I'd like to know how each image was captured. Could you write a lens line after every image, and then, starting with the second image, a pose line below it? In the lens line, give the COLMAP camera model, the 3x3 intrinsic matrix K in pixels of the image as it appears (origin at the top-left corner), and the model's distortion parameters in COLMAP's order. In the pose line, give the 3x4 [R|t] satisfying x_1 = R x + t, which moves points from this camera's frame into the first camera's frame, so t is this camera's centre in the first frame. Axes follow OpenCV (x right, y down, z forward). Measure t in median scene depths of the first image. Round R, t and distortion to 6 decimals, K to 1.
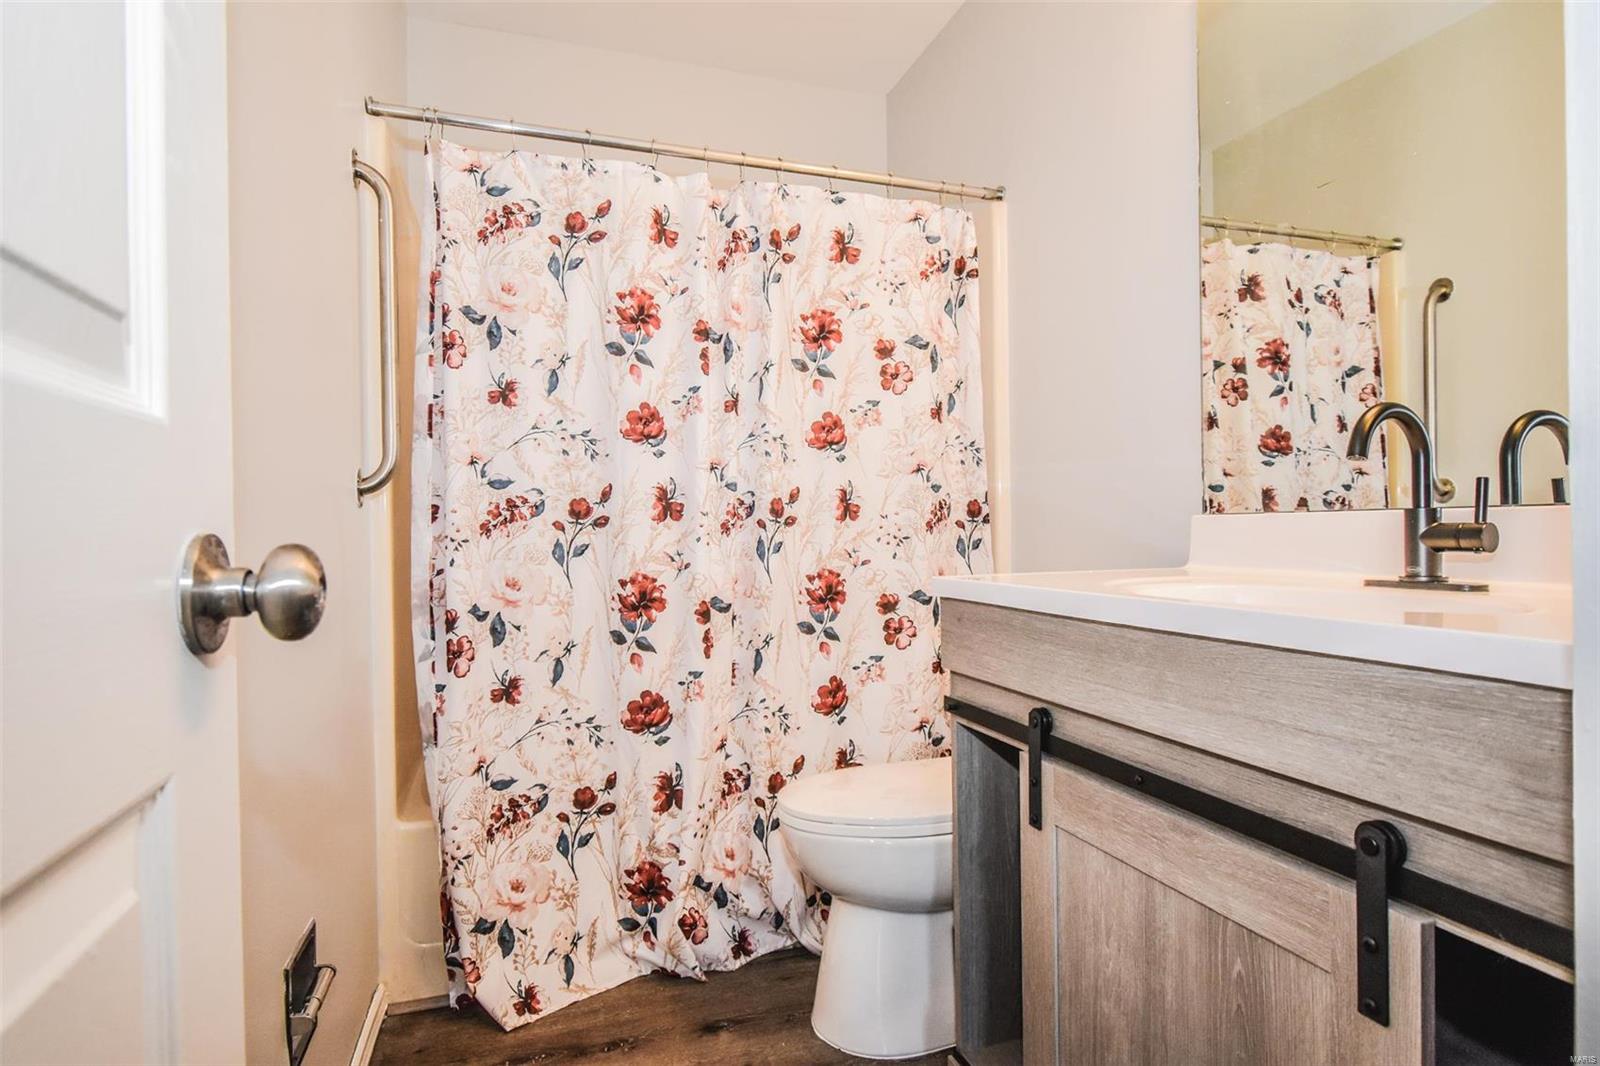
lens RADIAL K [[848.7, 0, 800.0], [0, 848.7, 533.0], [0, 0, 1]] dist [0.001613, -0.000274]
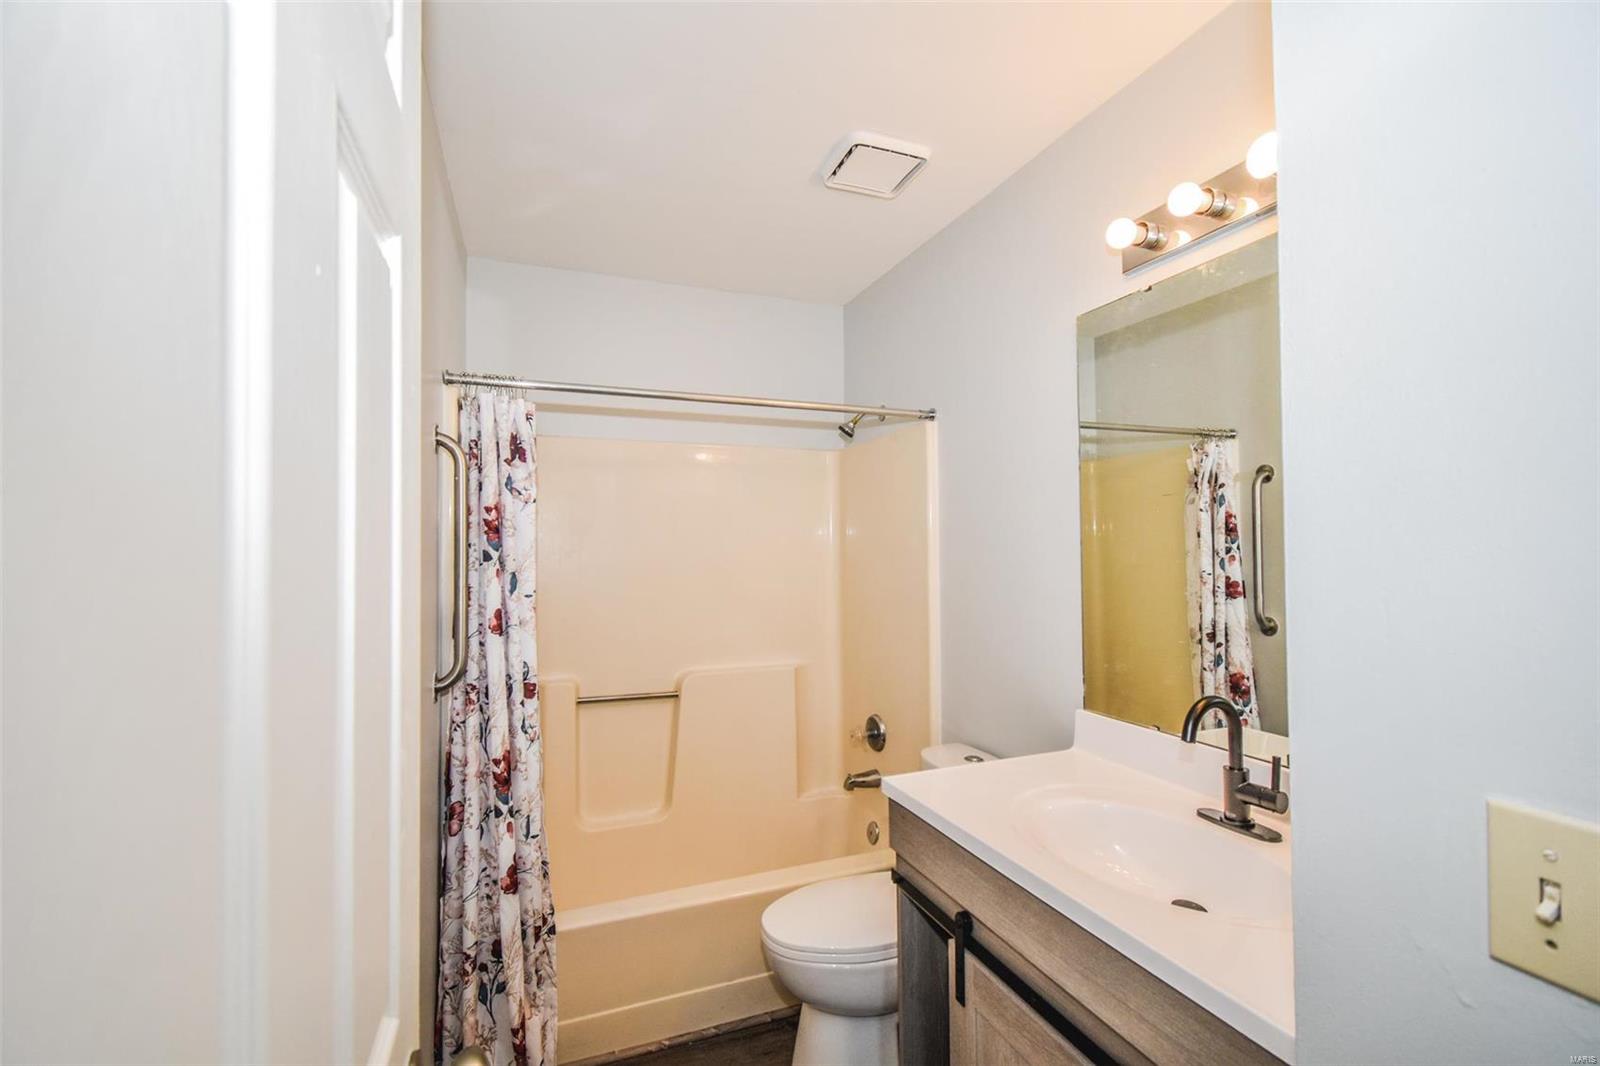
lens RADIAL K [[703.6, 0, 792.6], [0, 703.6, 534.7], [0, 0, 1]] dist [0.000741, -0.001697]
pose [[0.999261, 0.002871, 0.038335, -0.025456], [-0.002114, 0.999802, -0.019778, -0.278146], [-0.038384, 0.019683, 0.999069, -0.090825]]
